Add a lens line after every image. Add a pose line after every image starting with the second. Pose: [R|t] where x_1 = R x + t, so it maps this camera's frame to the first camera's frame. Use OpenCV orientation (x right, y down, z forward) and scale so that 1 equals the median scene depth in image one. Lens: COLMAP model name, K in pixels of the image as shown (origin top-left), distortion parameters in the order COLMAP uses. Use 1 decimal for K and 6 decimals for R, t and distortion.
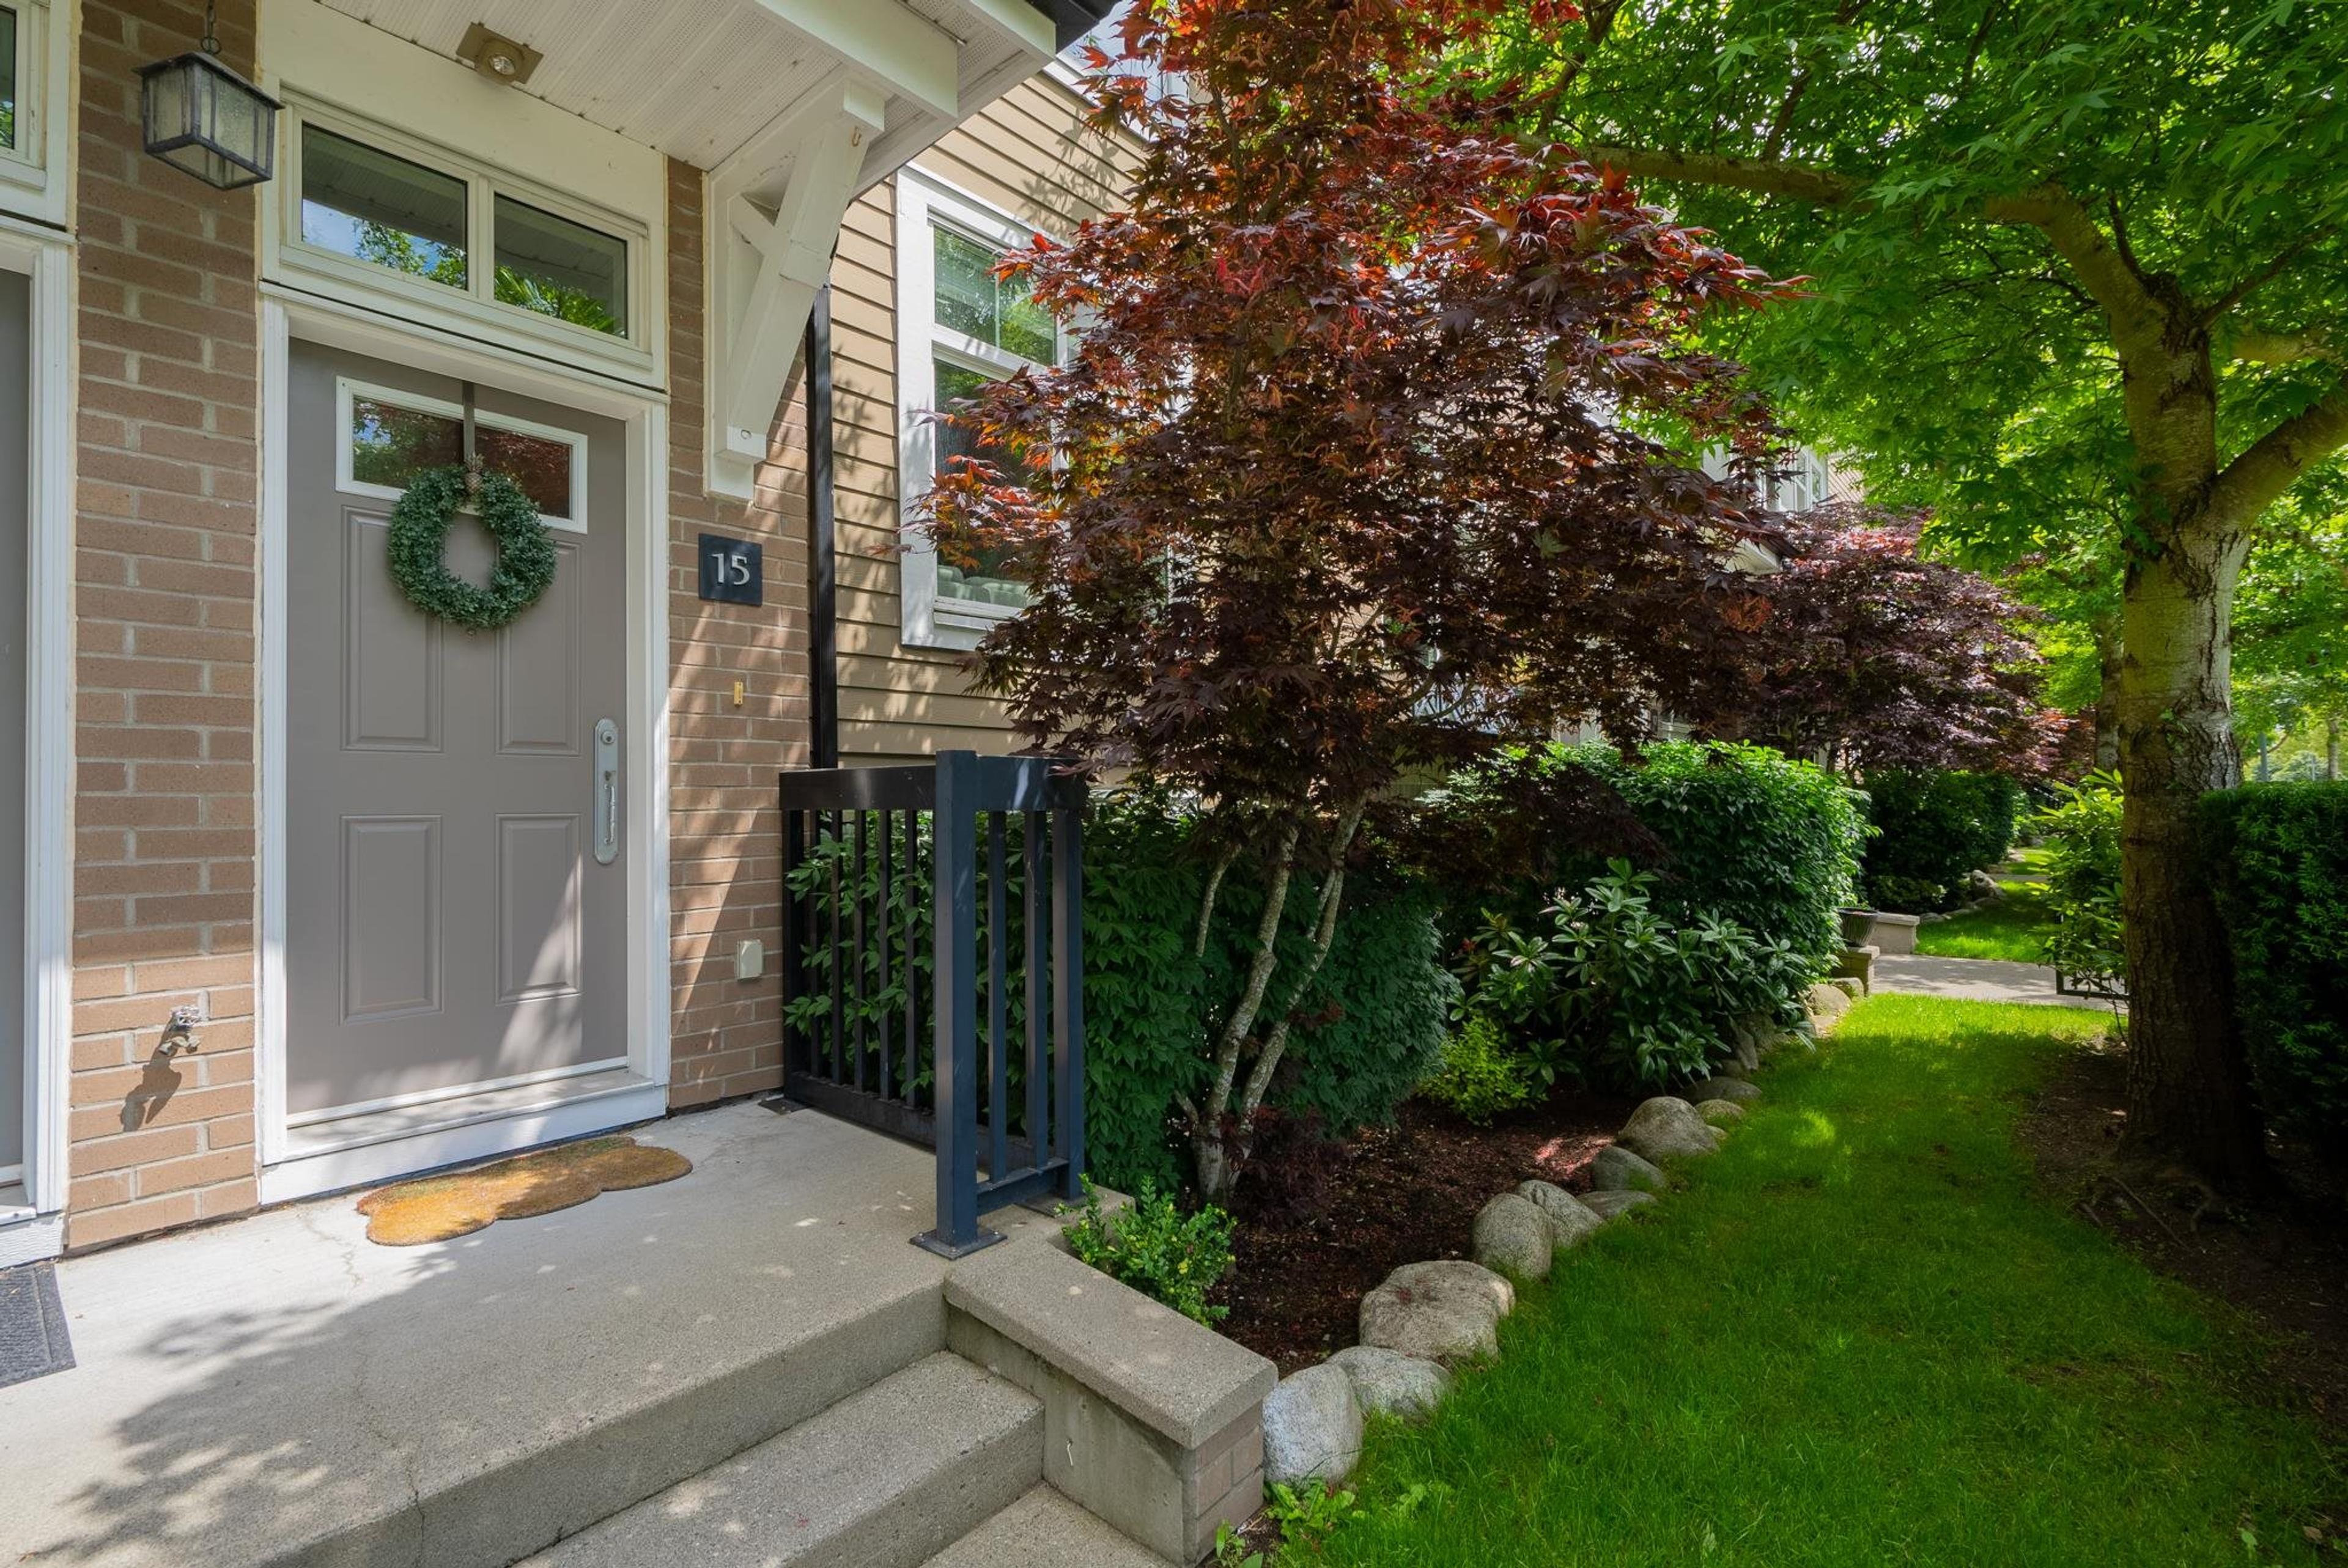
lens RADIAL K [[1057.8, 0, 1174.0], [0, 1057.8, 784.0], [0, 0, 1]] dist [0.000231, 0.000359]
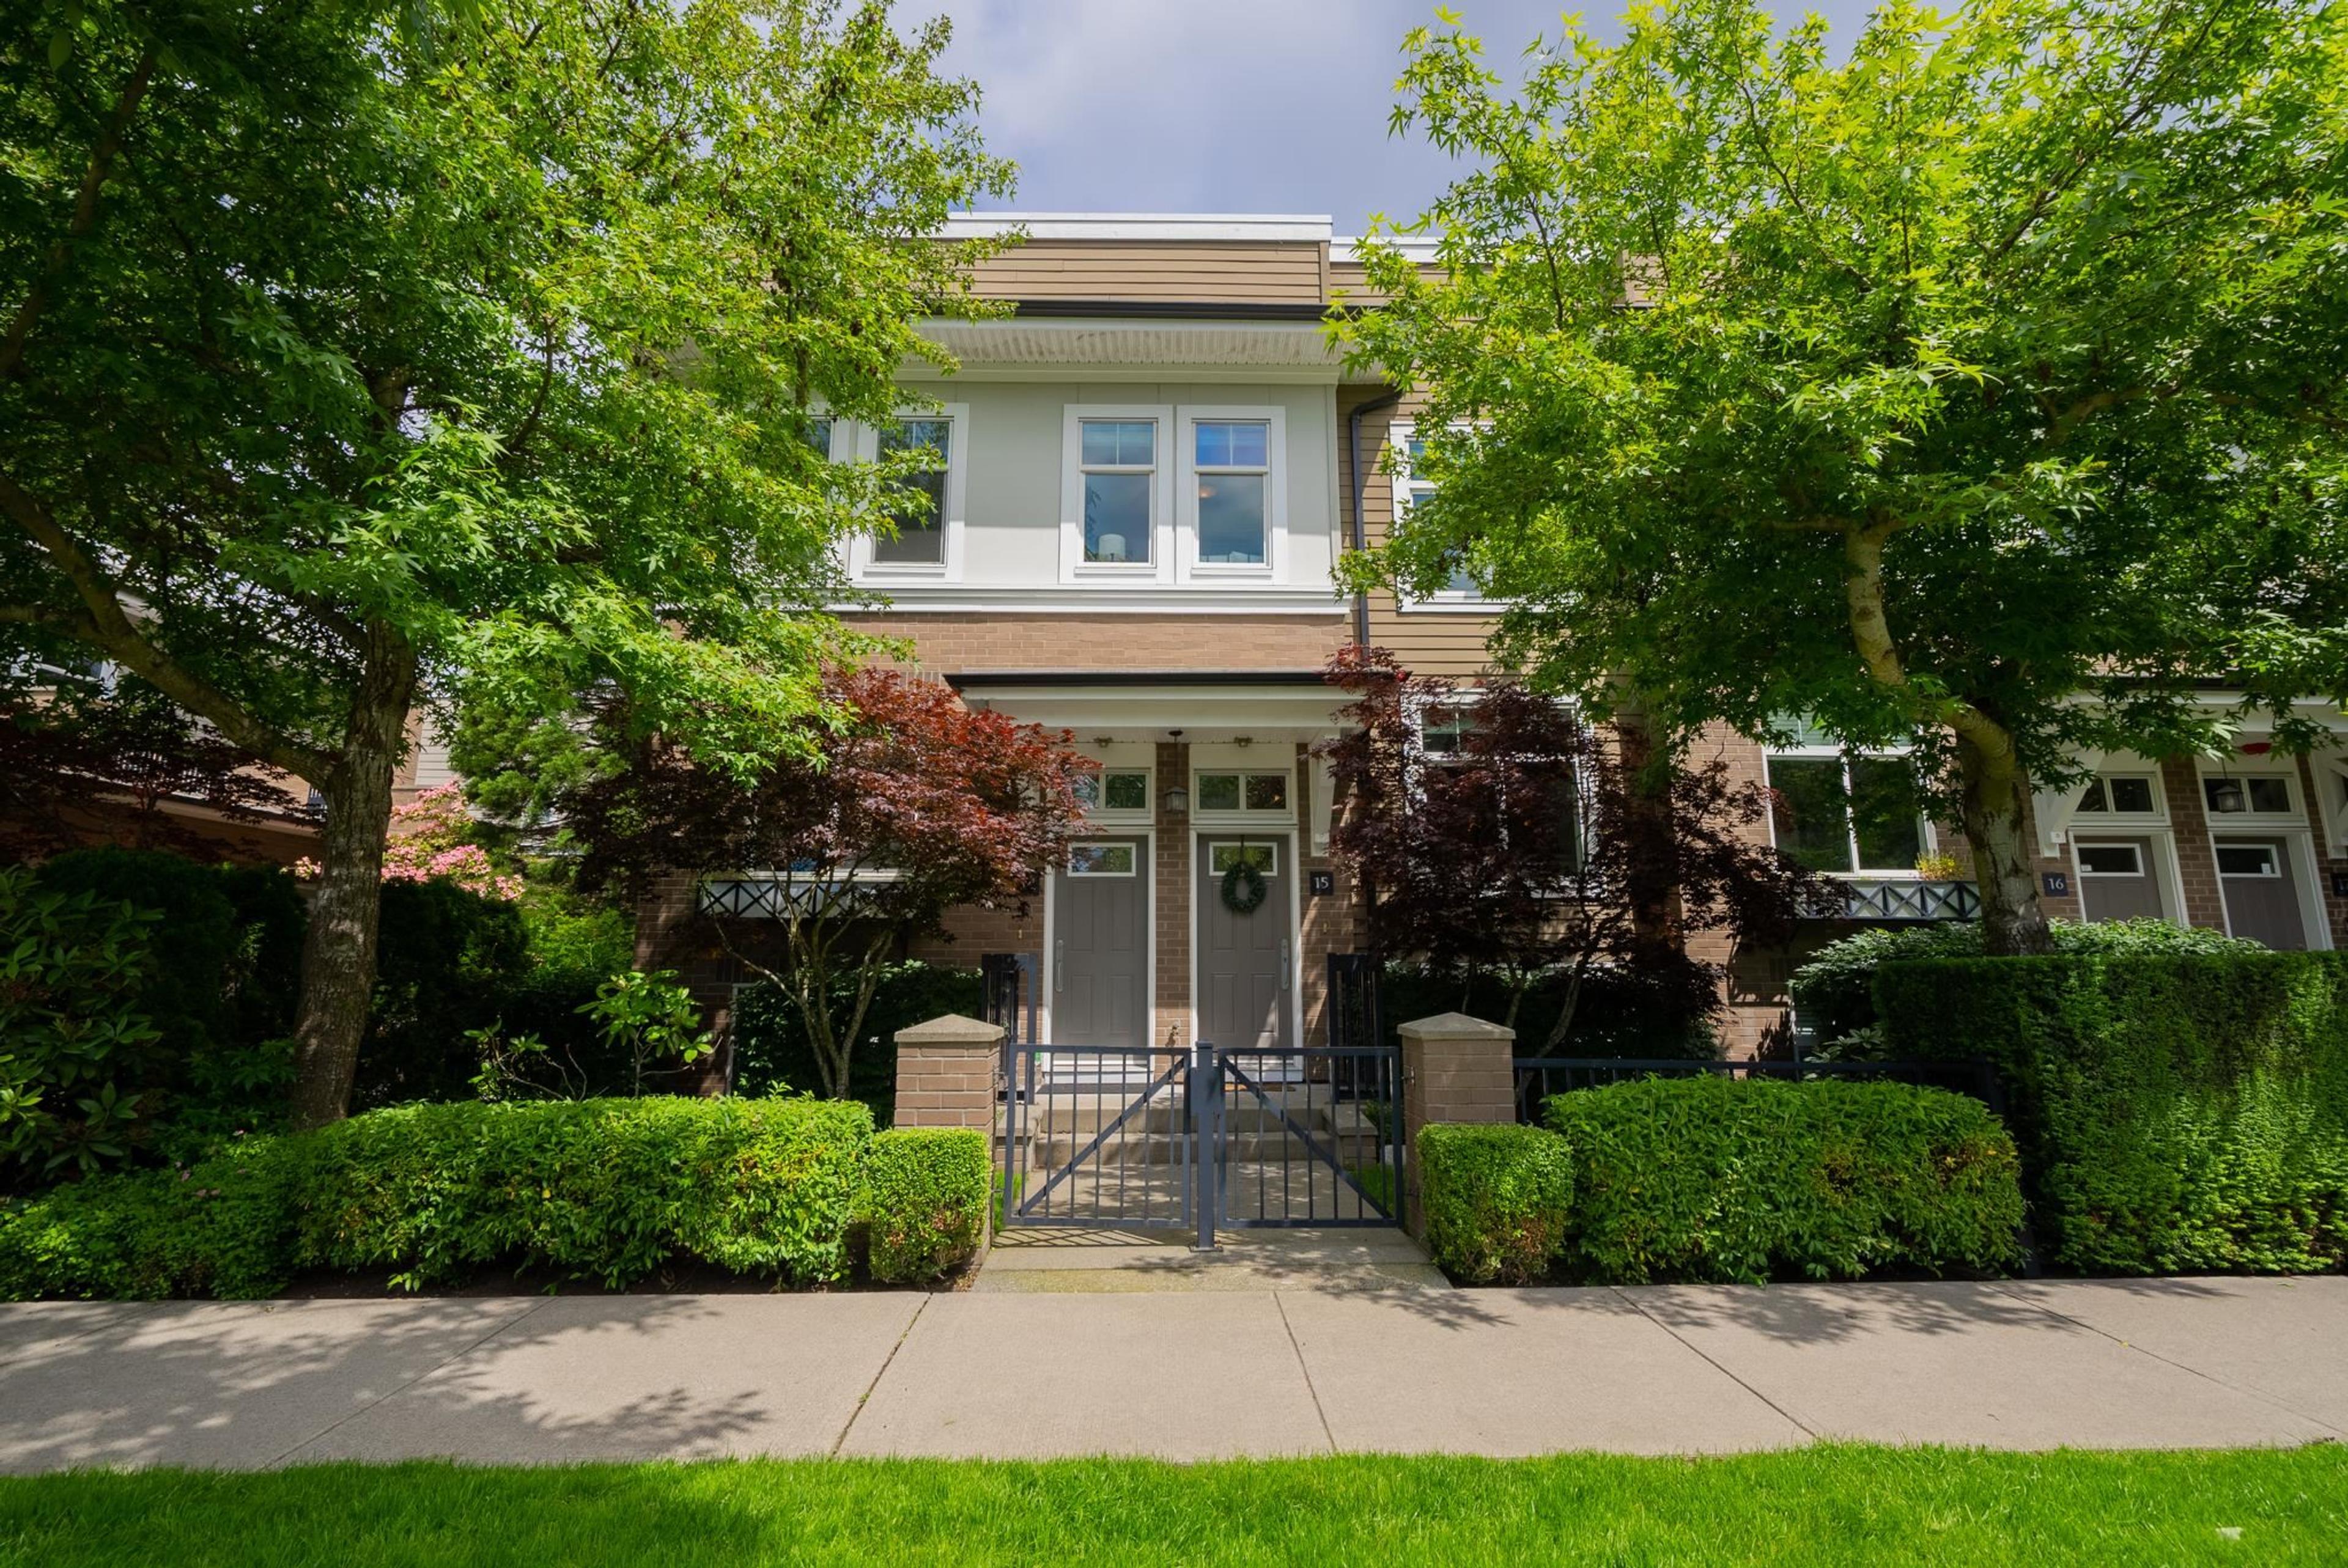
lens RADIAL K [[1057.8, 0, 1174.0], [0, 1057.8, 784.0], [0, 0, 1]] dist [0.000231, 0.000359]
pose [[0.669294, -0.127246, -0.732021, 1.494695], [0.006987, 0.986260, -0.165051, -0.005158], [0.742965, 0.105353, 0.660987, -1.231289]]
